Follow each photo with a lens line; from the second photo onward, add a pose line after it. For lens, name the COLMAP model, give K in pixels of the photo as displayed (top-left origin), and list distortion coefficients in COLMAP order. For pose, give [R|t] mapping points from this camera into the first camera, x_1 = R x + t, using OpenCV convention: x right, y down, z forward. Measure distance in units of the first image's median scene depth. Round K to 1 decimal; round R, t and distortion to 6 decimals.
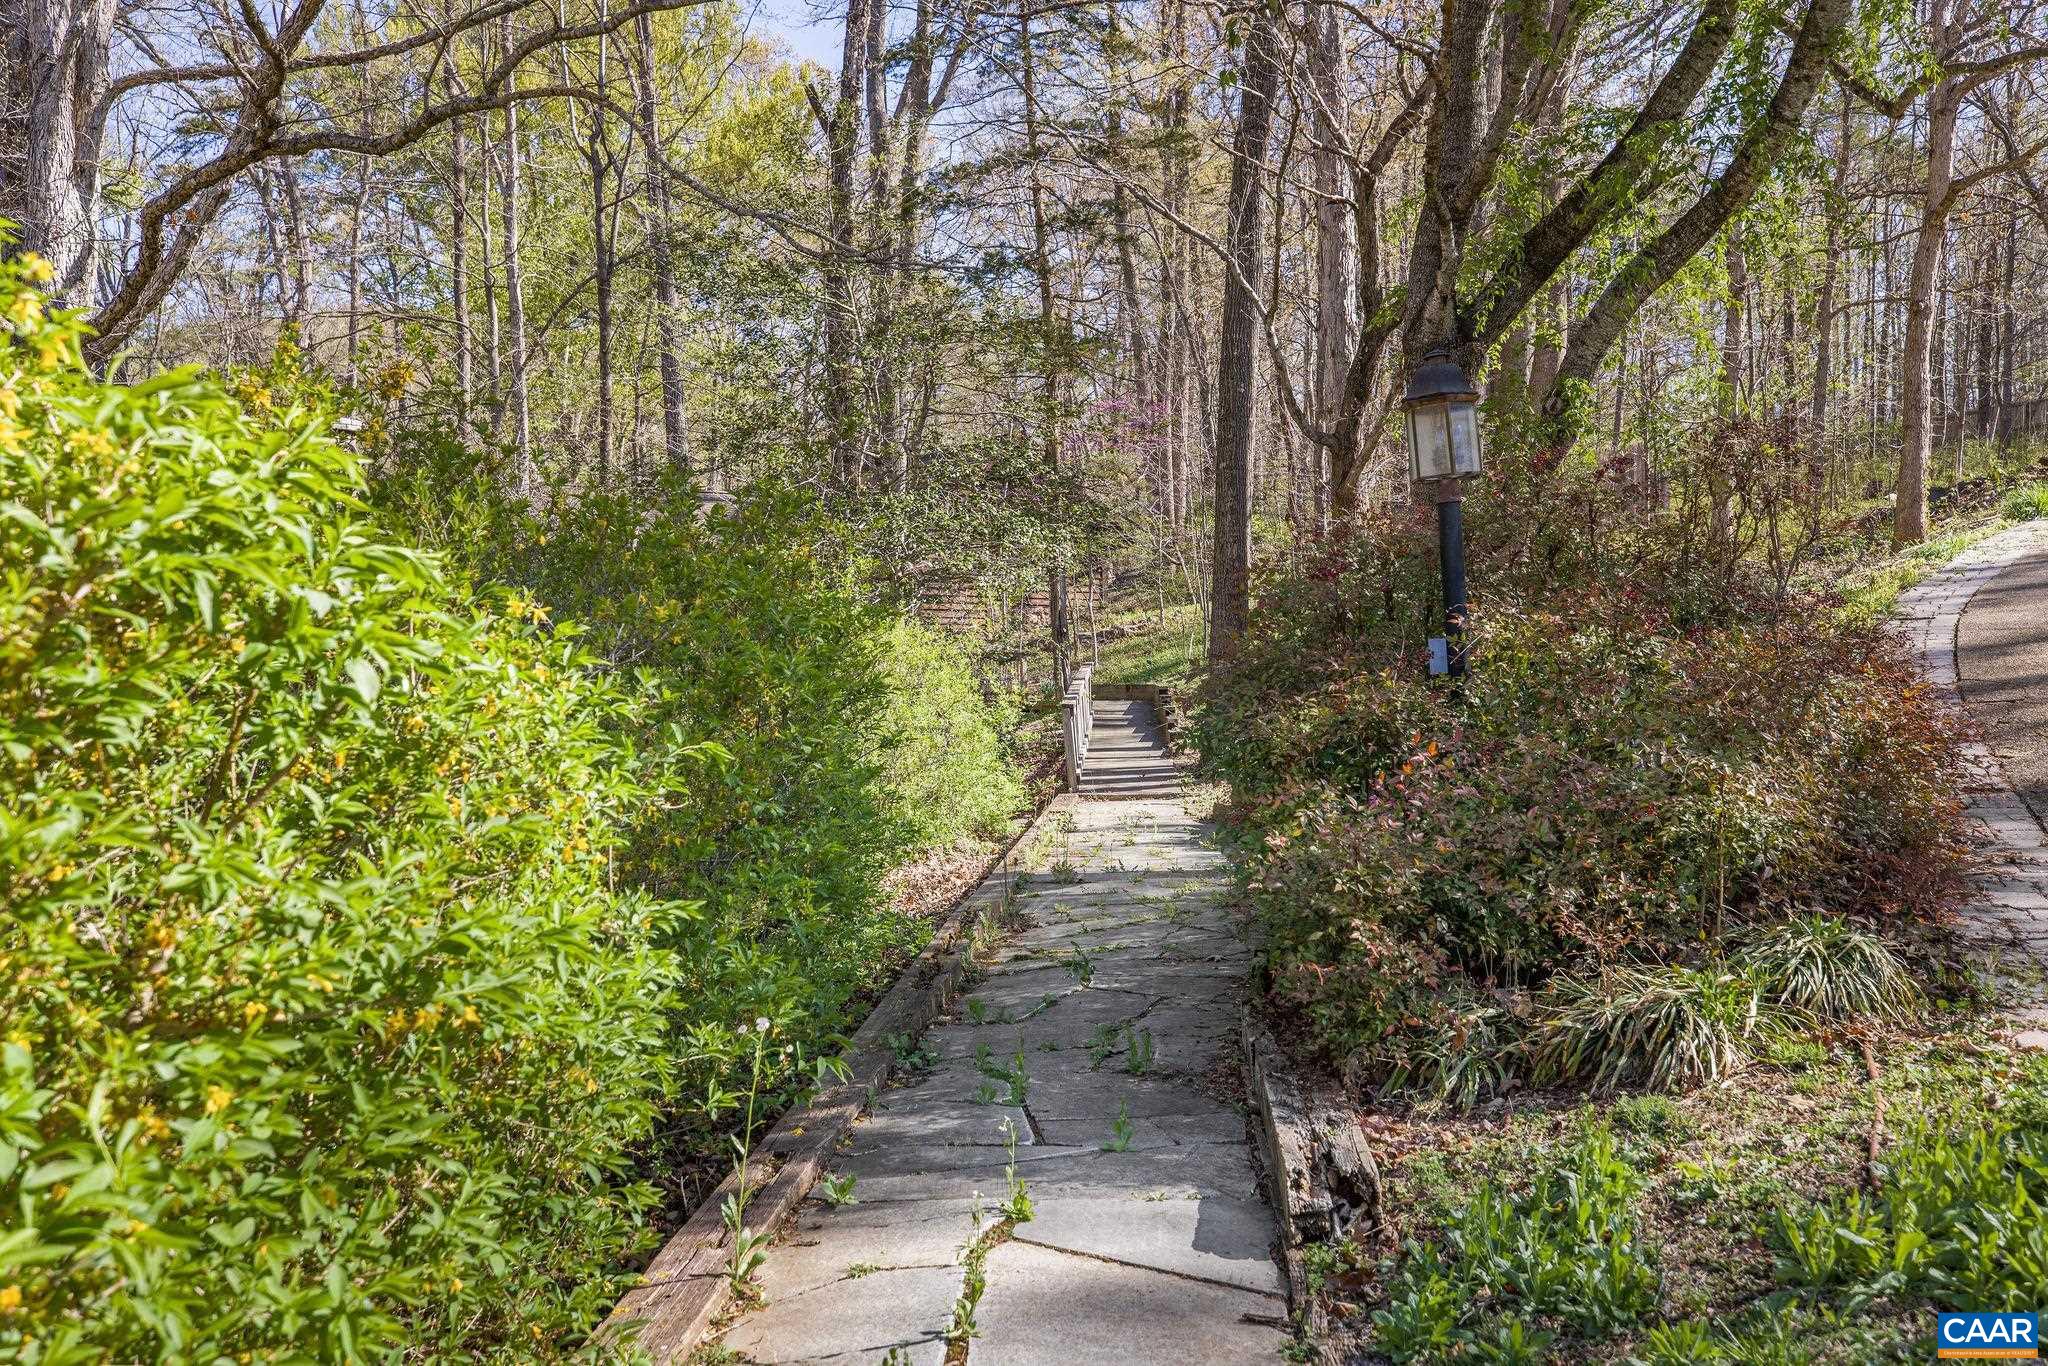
lens RADIAL K [[2063.6, 0, 1023.7], [0, 2063.6, 683.9], [0, 0, 1]] dist [-0.002086, 0.000000]
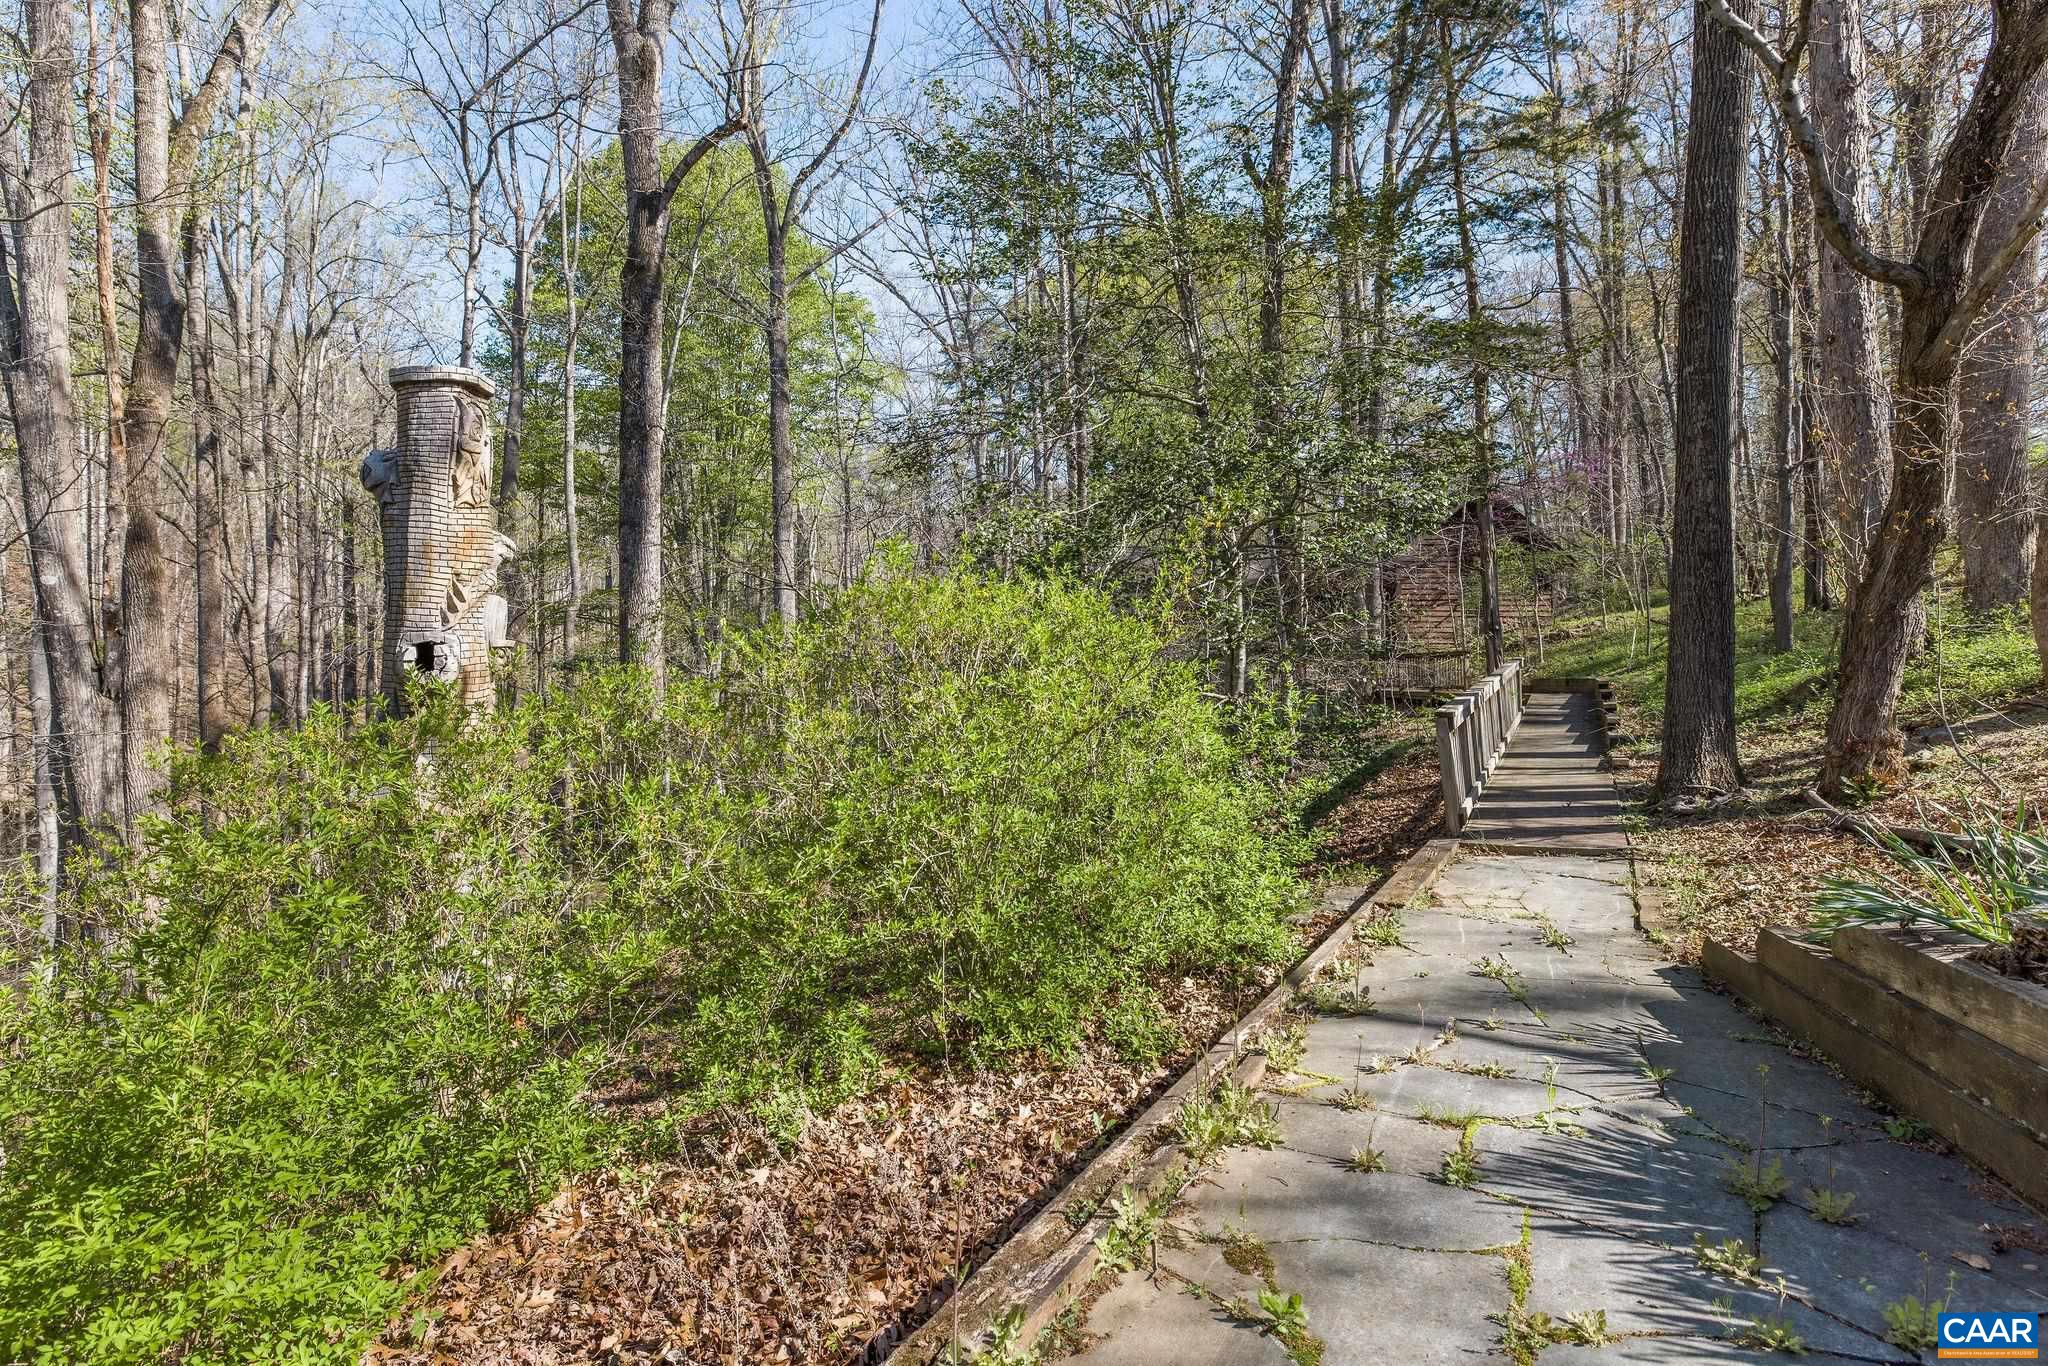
lens RADIAL K [[1136.2, 0, 1026.5], [0, 1136.2, 669.5], [0, 0, 1]] dist [-0.004980, 0.000142]
pose [[0.918038, -0.003375, -0.396477, 0.032109], [0.000816, 0.999978, -0.006623, -0.001068], [0.396491, 0.005757, 0.918021, 0.427689]]
